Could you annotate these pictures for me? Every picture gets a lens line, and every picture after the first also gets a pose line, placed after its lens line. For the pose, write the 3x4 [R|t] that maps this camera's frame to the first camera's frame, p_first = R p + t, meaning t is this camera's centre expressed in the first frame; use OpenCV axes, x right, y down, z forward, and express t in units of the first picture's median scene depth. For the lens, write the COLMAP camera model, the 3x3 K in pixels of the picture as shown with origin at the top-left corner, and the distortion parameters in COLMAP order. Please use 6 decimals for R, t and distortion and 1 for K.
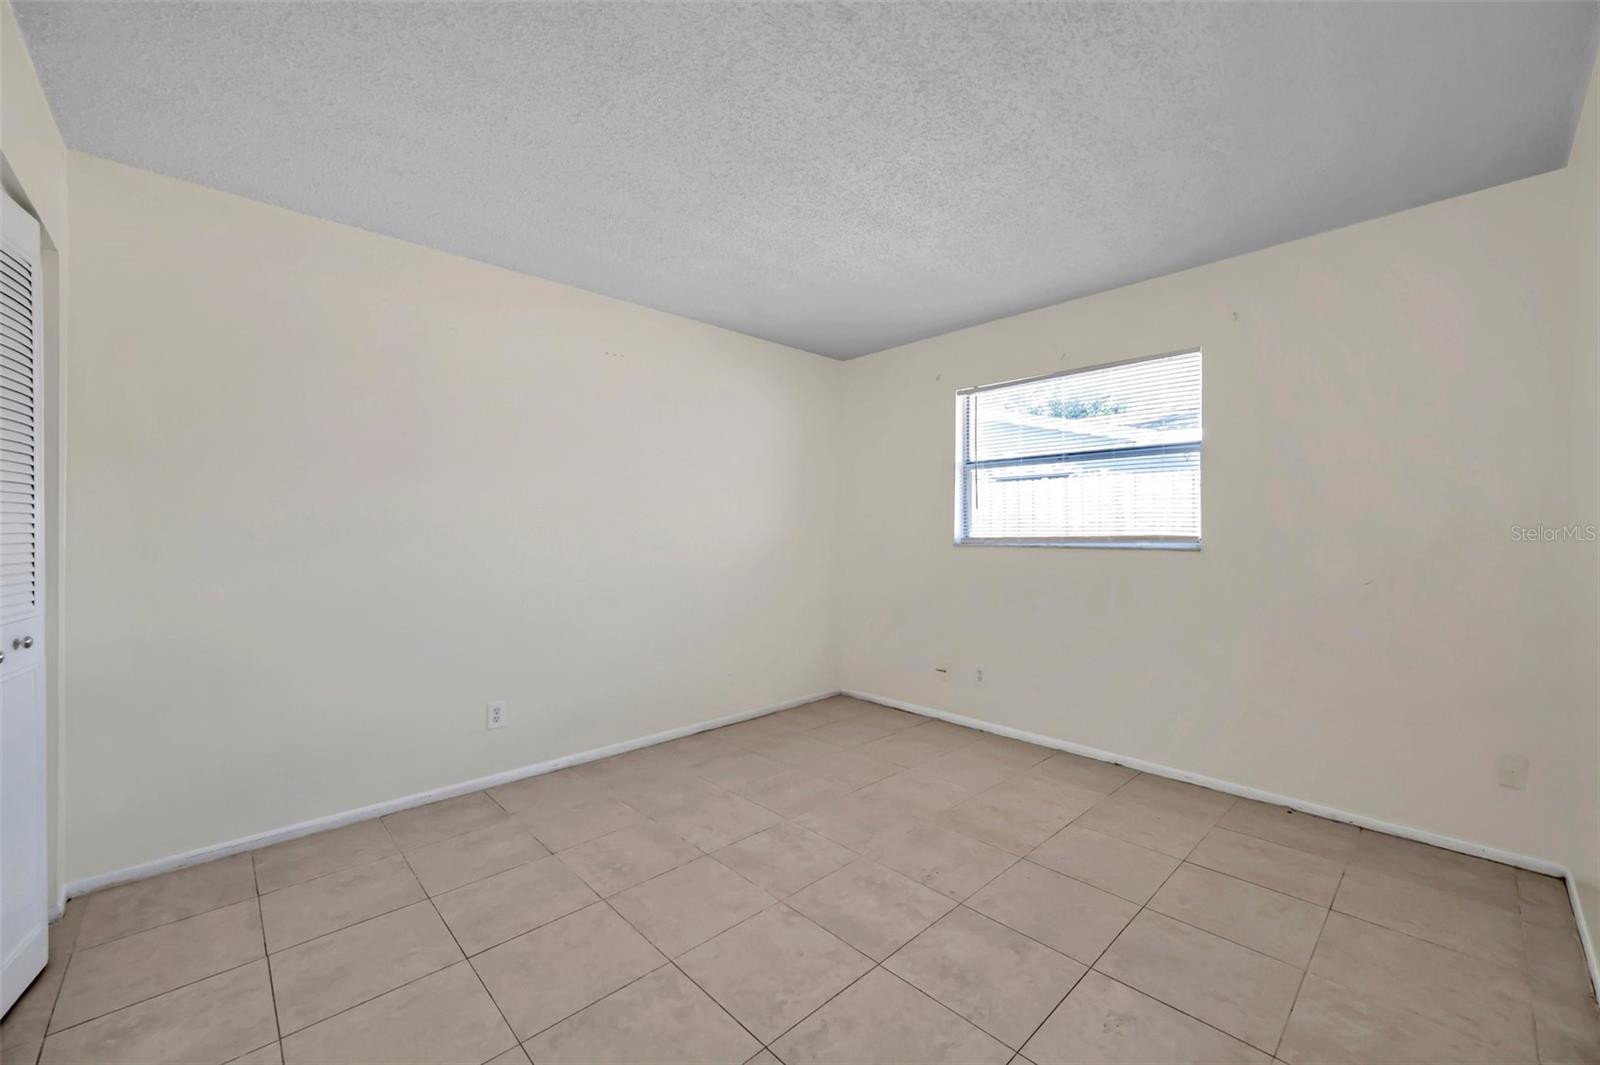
lens RADIAL K [[631.2, 0, 800.1], [0, 631.2, 537.8], [0, 0, 1]] dist [-0.004382, 0.001534]
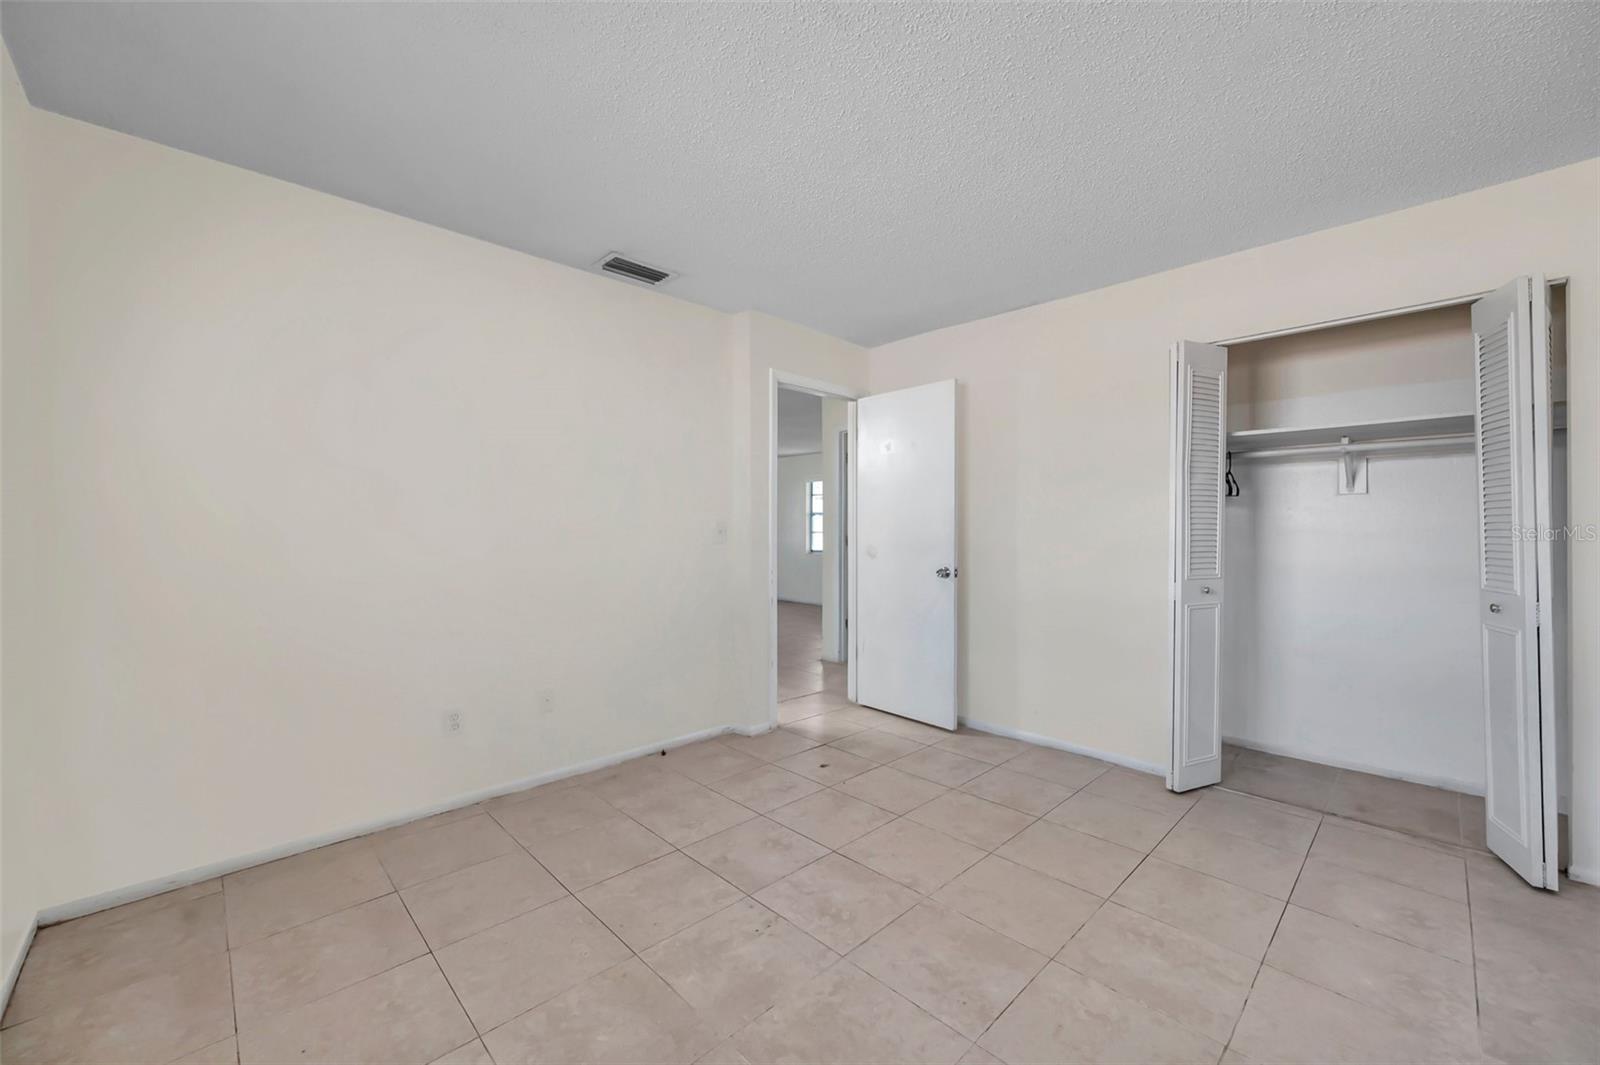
lens RADIAL K [[631.2, 0, 798.4], [0, 631.2, 526.3], [0, 0, 1]] dist [-0.004382, 0.001534]
pose [[-0.999886, -0.000064, -0.015083, 0.167437], [-0.000125, 0.999992, 0.004063, -0.014474], [0.015083, 0.004065, -0.999878, 1.769815]]
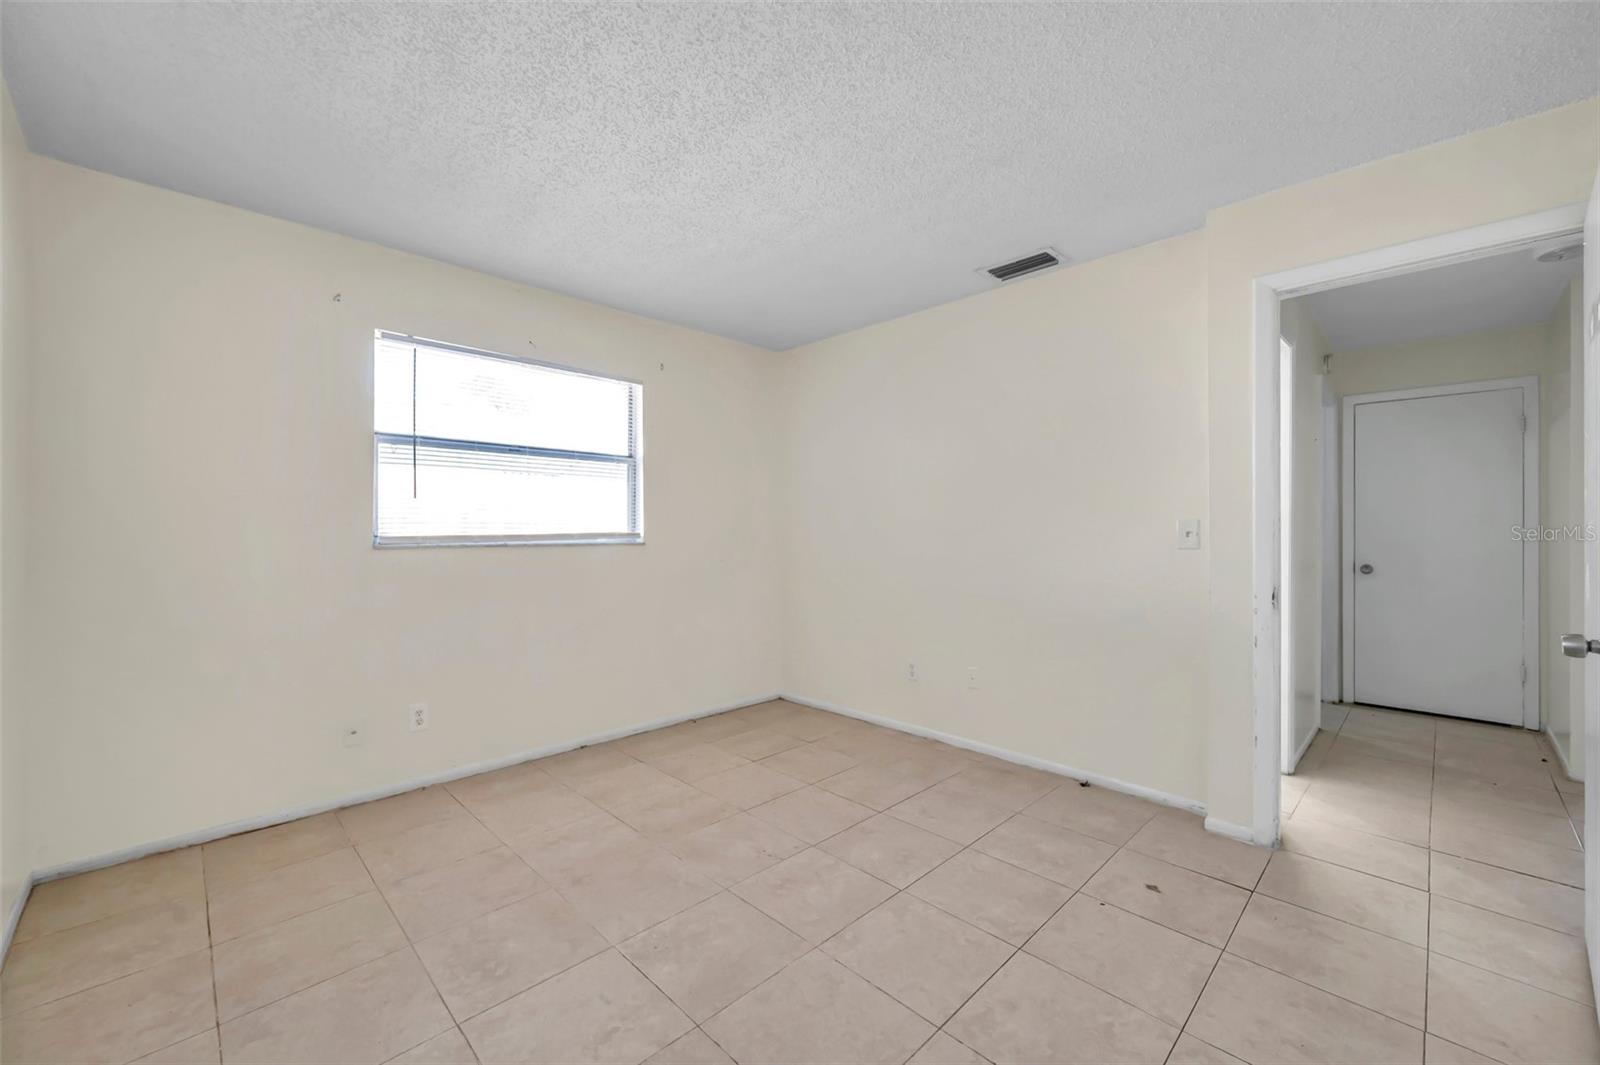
lens RADIAL K [[631.2, 0, 799.1], [0, 631.2, 535.1], [0, 0, 1]] dist [-0.004382, 0.001534]
pose [[-0.022234, -0.007015, 0.999728, -0.806953], [0.007095, 0.999949, 0.007175, -0.006806], [-0.999728, 0.007253, -0.022184, 0.922373]]
